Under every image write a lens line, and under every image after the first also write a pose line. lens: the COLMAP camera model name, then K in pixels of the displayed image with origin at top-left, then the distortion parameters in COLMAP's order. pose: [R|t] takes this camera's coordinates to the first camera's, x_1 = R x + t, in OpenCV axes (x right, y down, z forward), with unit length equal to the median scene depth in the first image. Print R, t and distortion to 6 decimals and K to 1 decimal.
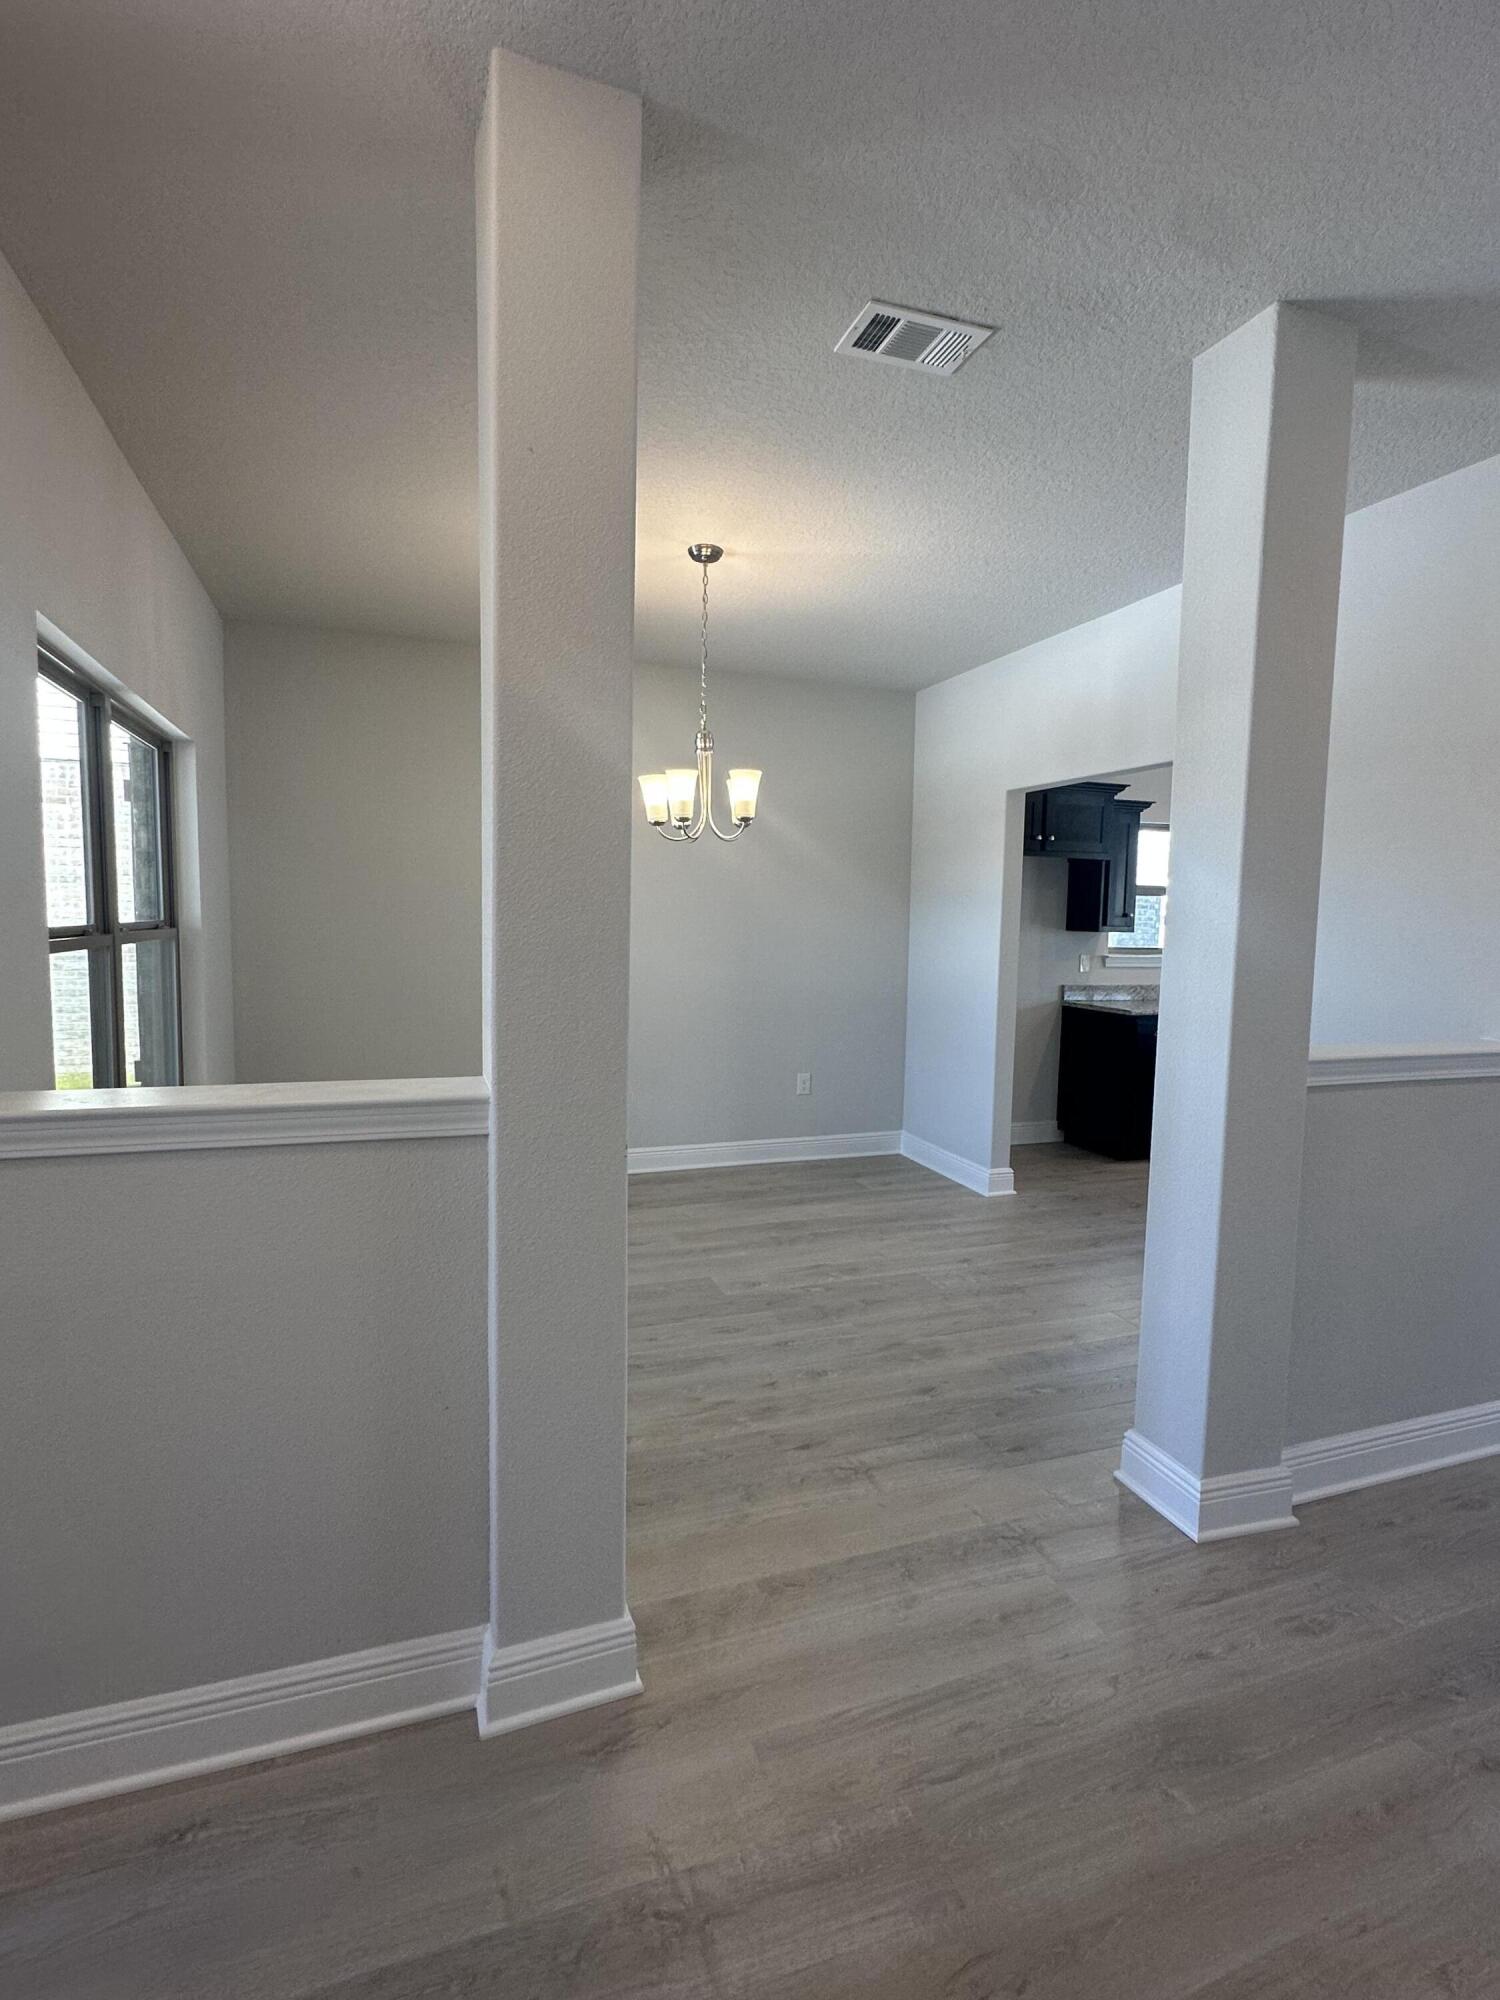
lens RADIAL K [[974.0, 0, 750.0], [0, 974.0, 1000.0], [0, 0, 1]] dist [-0.011935, 0.000227]
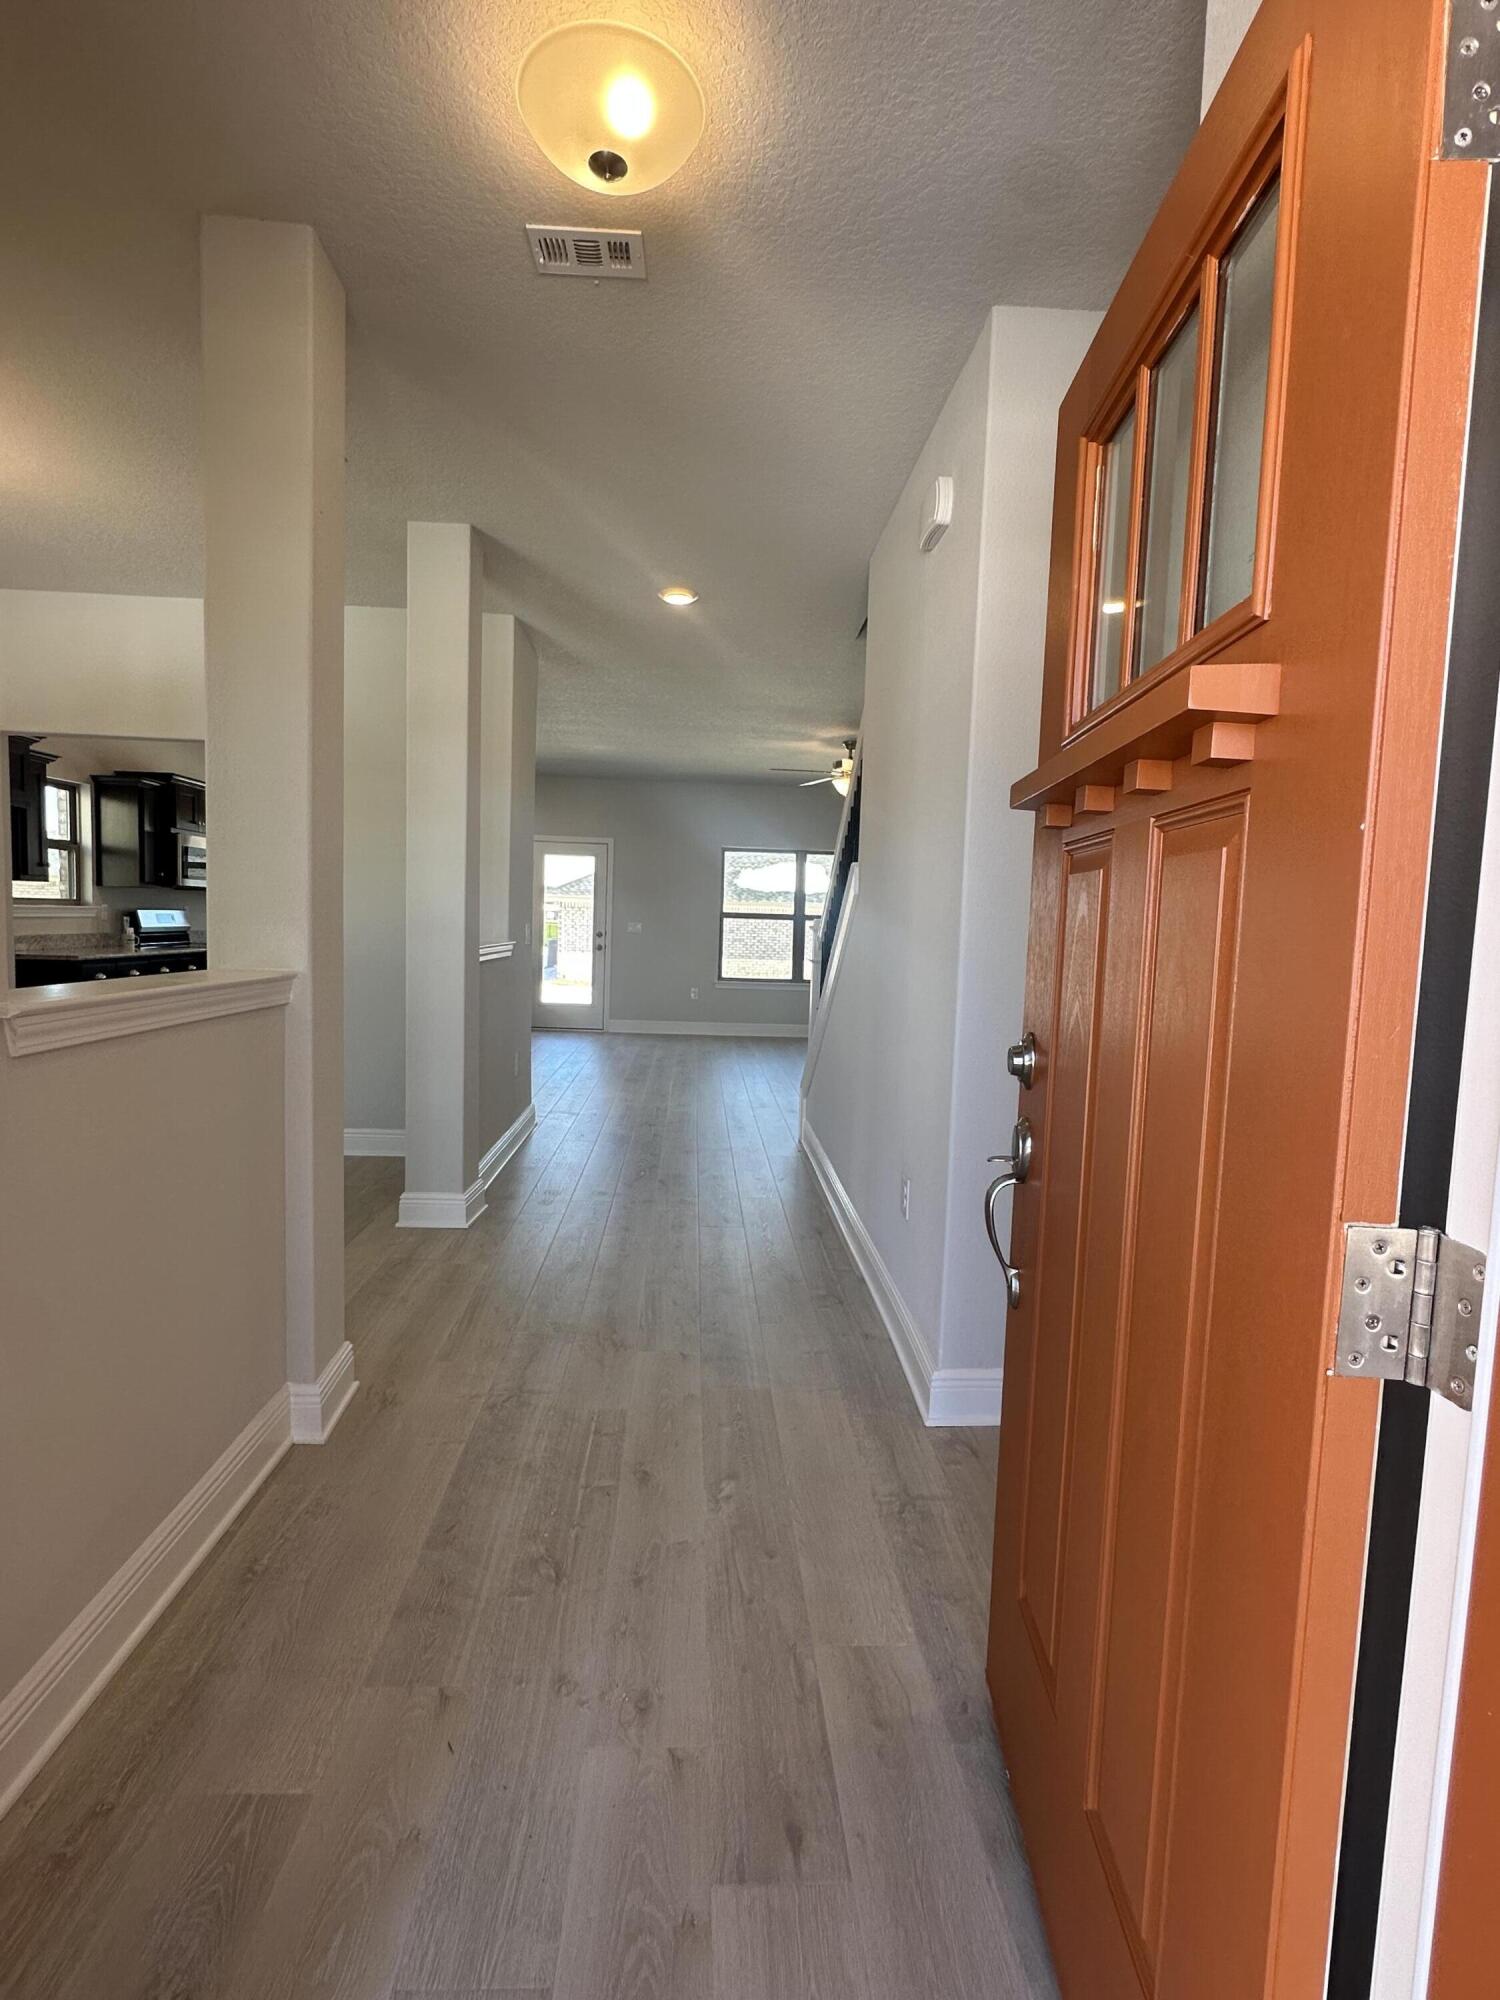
lens RADIAL K [[974.0, 0, 750.0], [0, 974.0, 1000.0], [0, 0, 1]] dist [-0.011935, 0.000227]
pose [[0.289460, -0.094686, 0.952496, -1.063398], [0.065467, 0.994724, 0.078988, 0.053855], [-0.954949, 0.039493, 0.294131, -0.007674]]
